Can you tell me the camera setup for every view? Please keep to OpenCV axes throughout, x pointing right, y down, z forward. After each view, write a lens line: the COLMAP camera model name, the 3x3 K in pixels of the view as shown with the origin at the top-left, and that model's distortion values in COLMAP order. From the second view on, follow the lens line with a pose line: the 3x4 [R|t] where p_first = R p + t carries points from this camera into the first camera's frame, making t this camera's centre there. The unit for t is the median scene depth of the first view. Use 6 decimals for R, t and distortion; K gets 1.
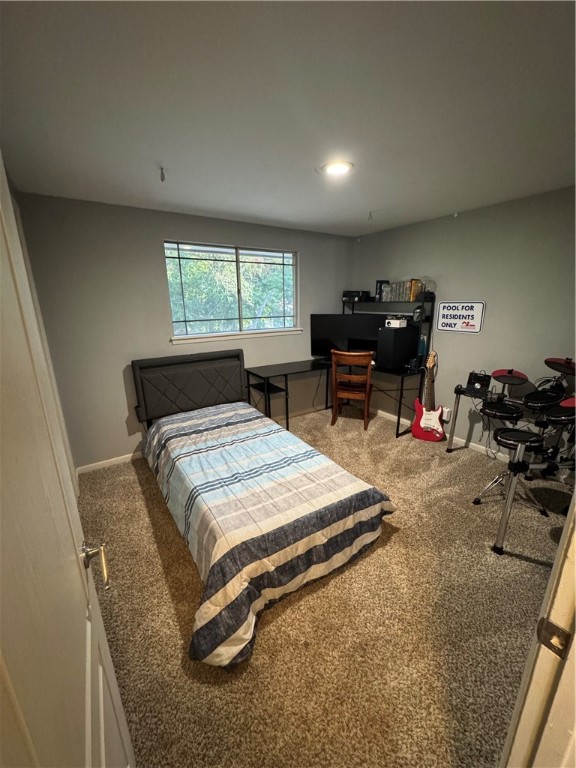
lens RADIAL K [[305.2, 0, 286.5], [0, 305.2, 383.8], [0, 0, 1]] dist [-0.000475, 0.000613]
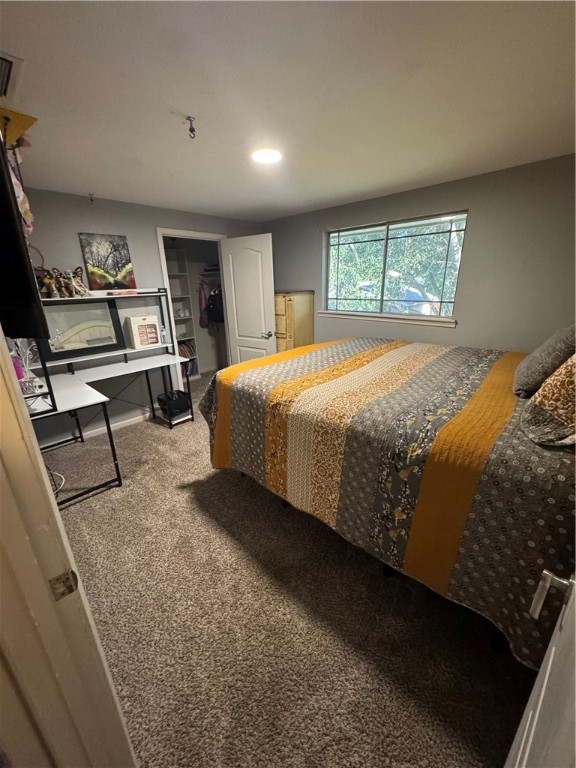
lens RADIAL K [[305.2, 0, 286.8], [0, 305.2, 384.9], [0, 0, 1]] dist [-0.000475, 0.000613]
pose [[0.230719, 0.315179, -0.920560, 0.861826], [-0.242276, 0.934896, 0.259366, -0.161598], [0.942375, 0.163189, 0.292059, 0.555747]]
